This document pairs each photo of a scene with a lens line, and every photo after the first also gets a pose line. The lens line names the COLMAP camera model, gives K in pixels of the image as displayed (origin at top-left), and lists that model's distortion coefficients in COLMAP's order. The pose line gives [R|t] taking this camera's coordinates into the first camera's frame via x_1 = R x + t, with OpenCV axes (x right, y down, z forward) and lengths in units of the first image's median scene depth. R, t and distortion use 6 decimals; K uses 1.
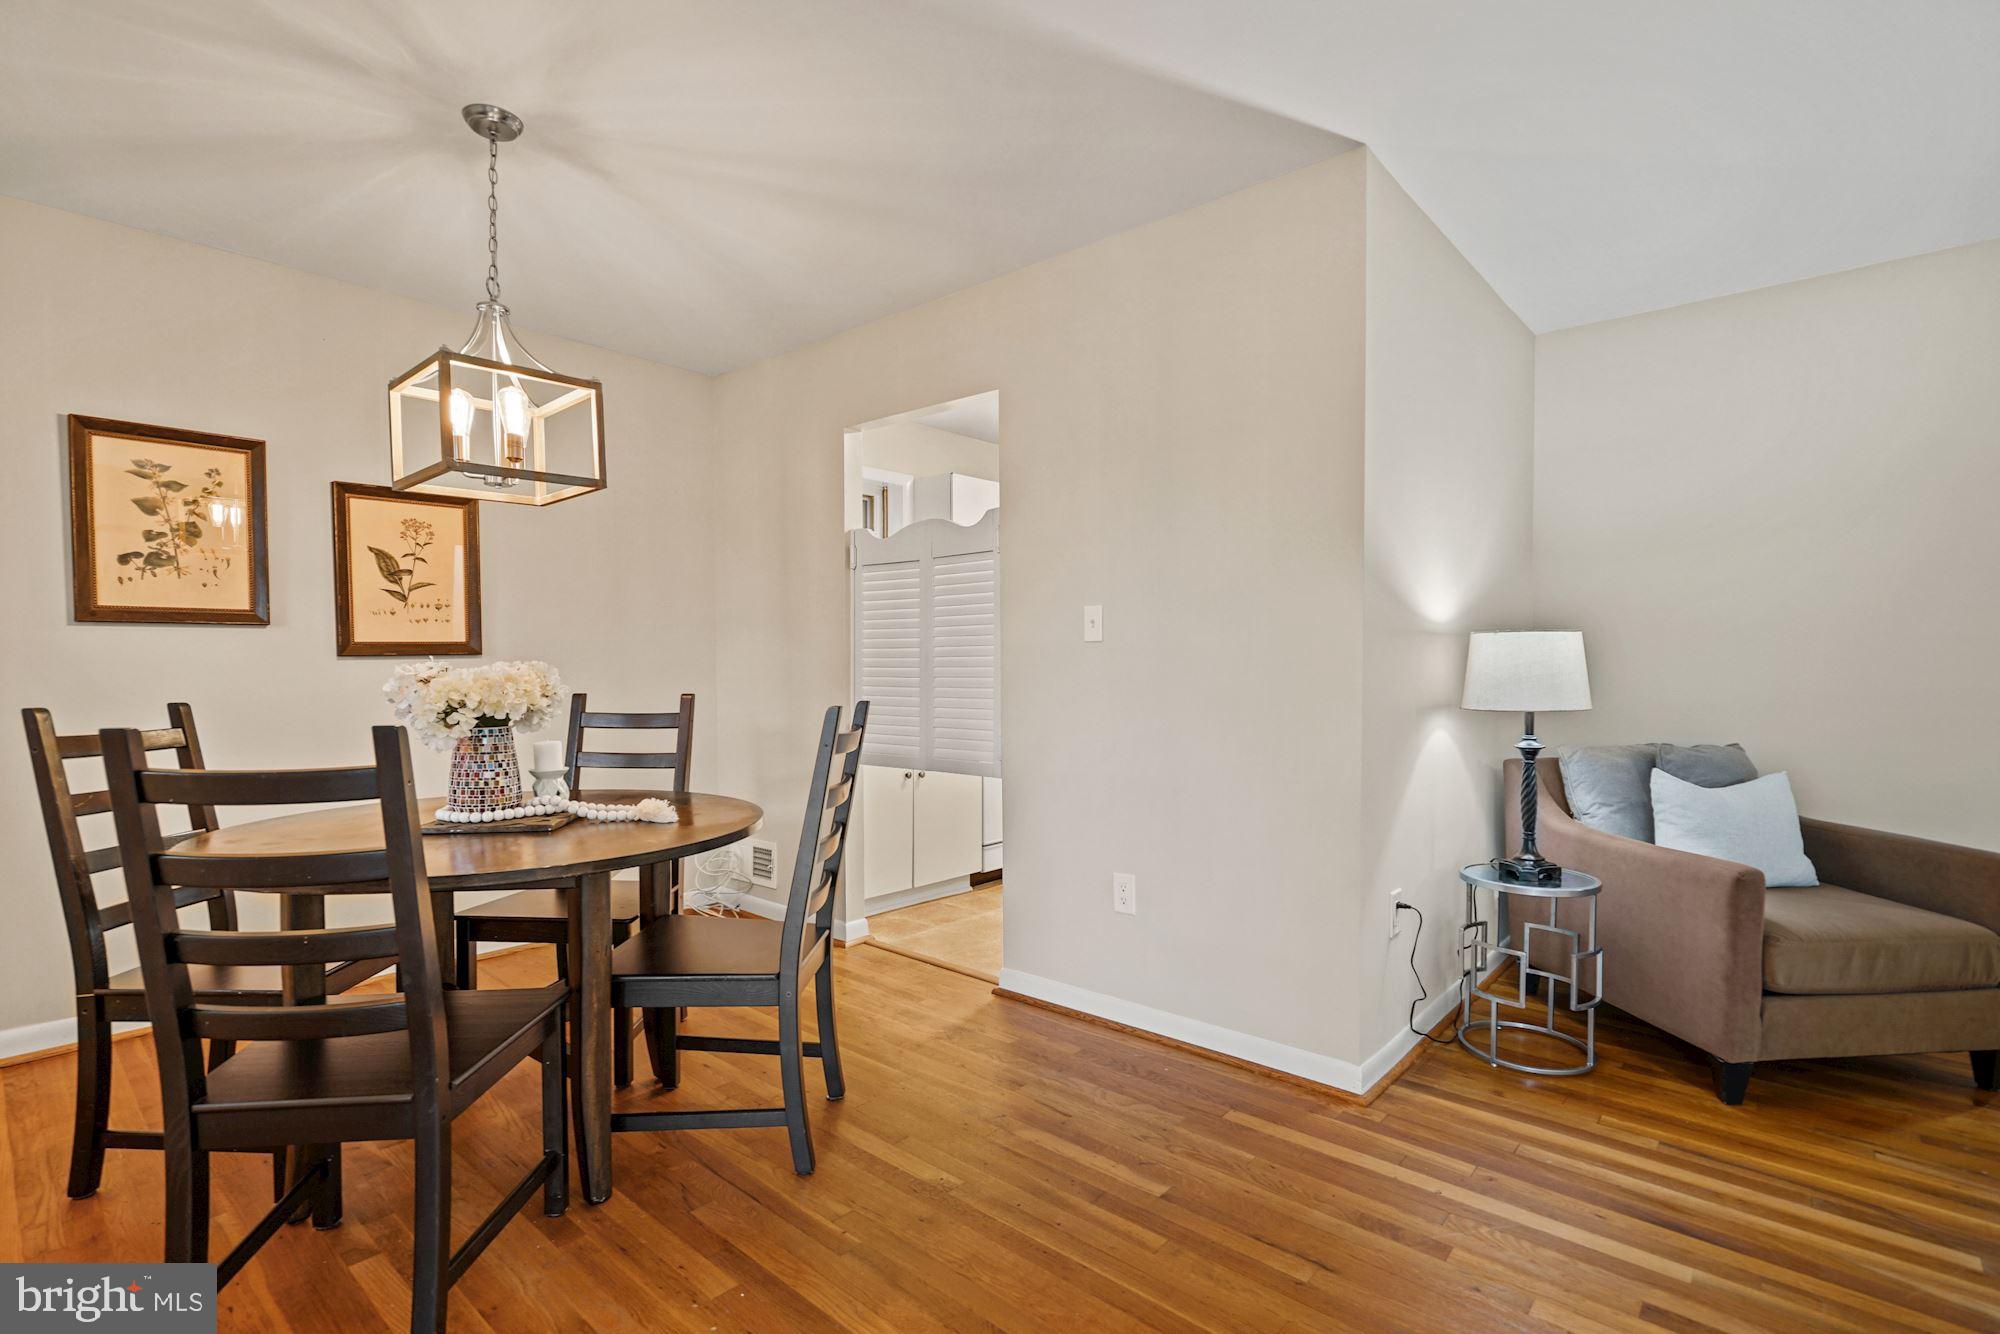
lens RADIAL K [[924.7, 0, 986.6], [0, 924.7, 696.5], [0, 0, 1]] dist [-0.005085, -0.000592]
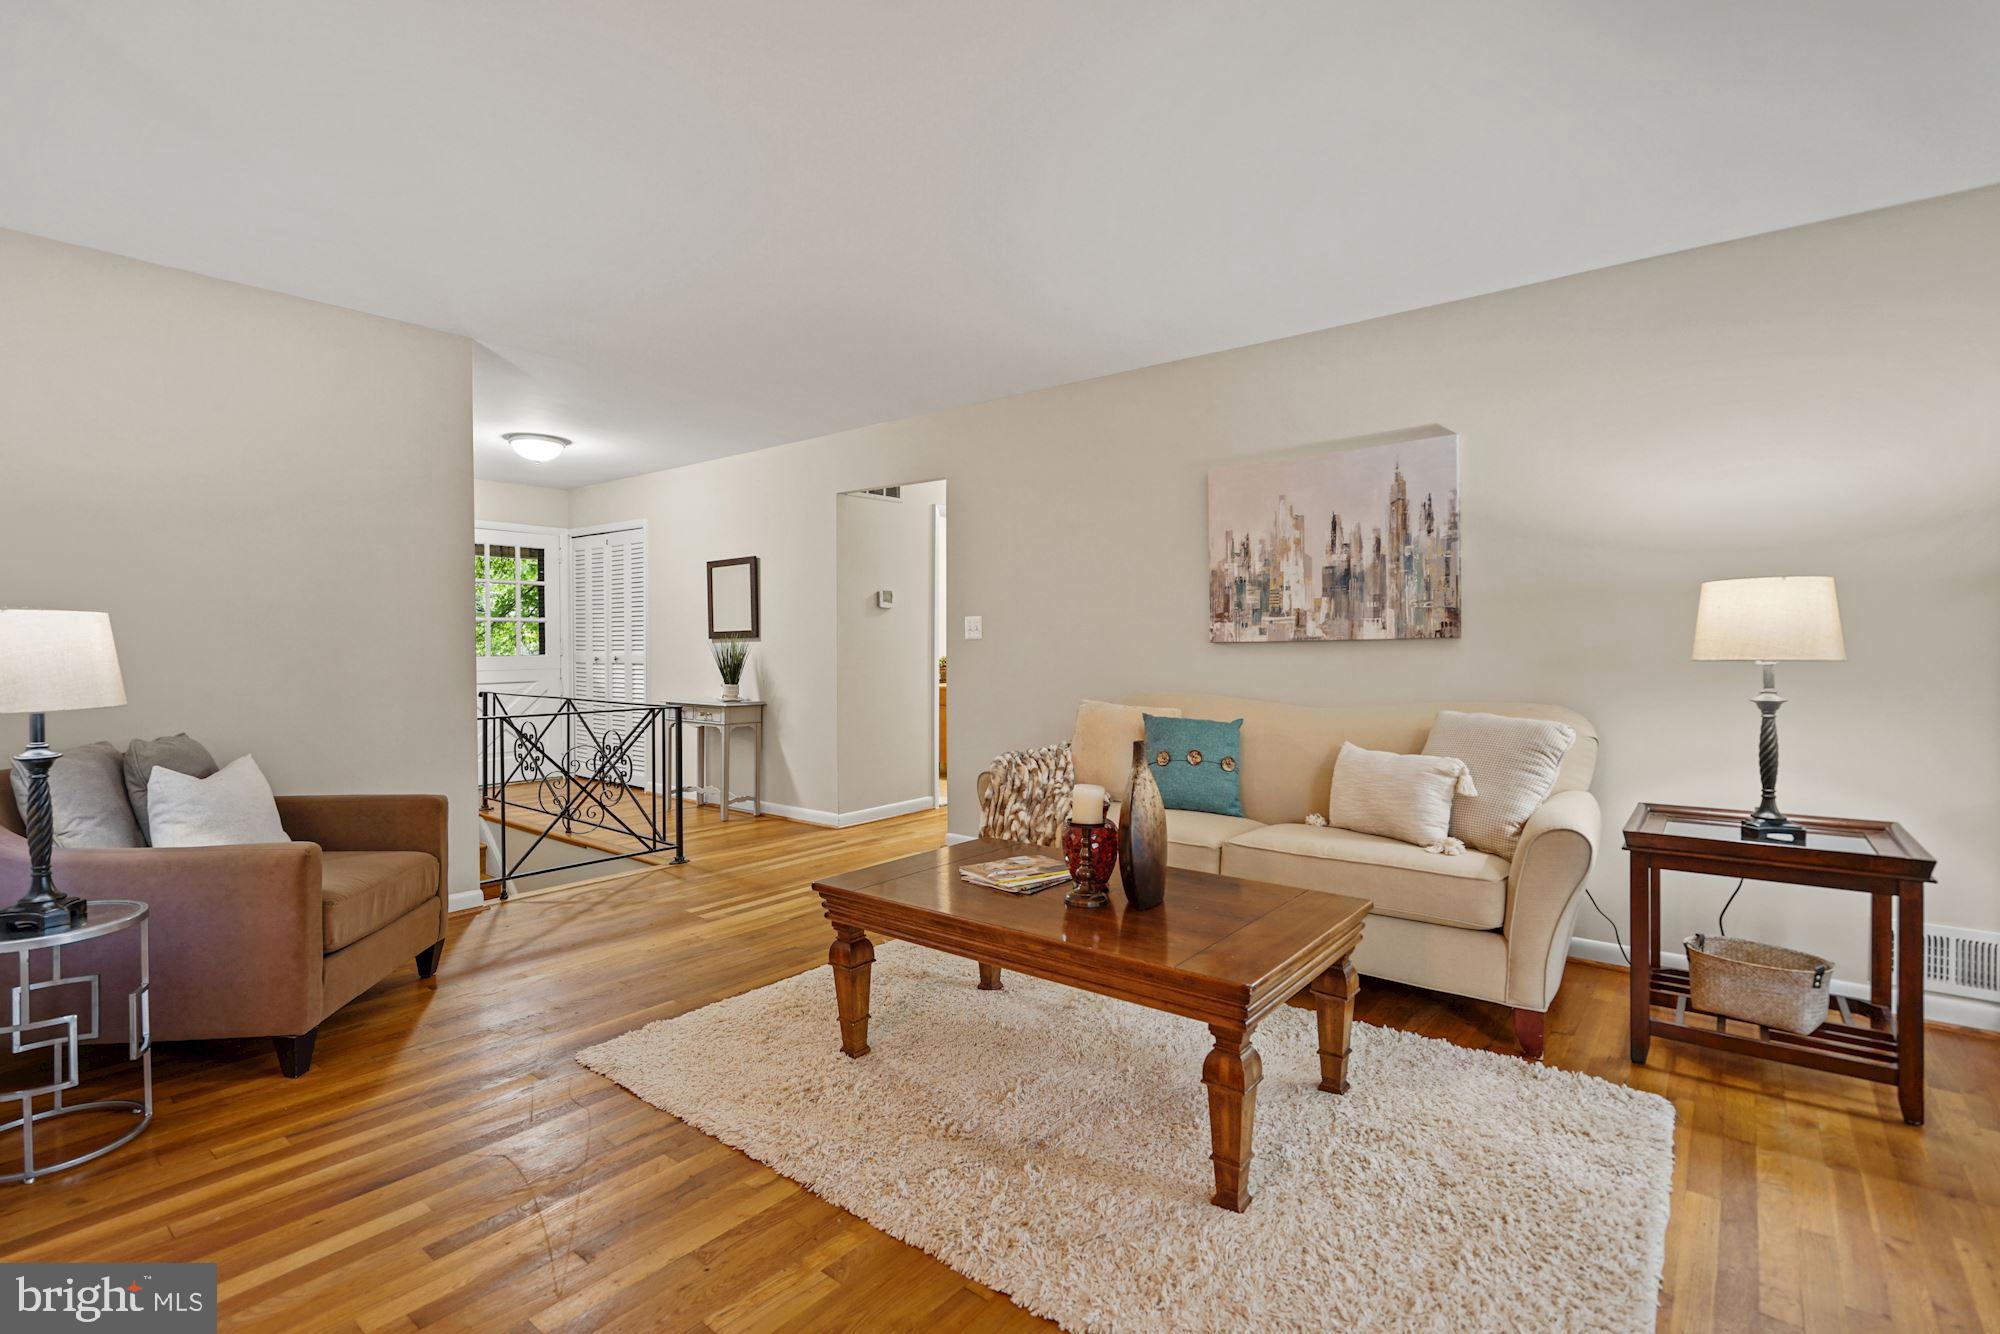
lens RADIAL K [[924.7, 0, 999.1], [0, 924.7, 652.7], [0, 0, 1]] dist [-0.005085, -0.000592]
pose [[-0.050521, -0.004236, 0.998714, -0.250917], [0.039167, 0.999213, 0.006220, -0.007837], [-0.997955, 0.039431, -0.050316, 0.236281]]
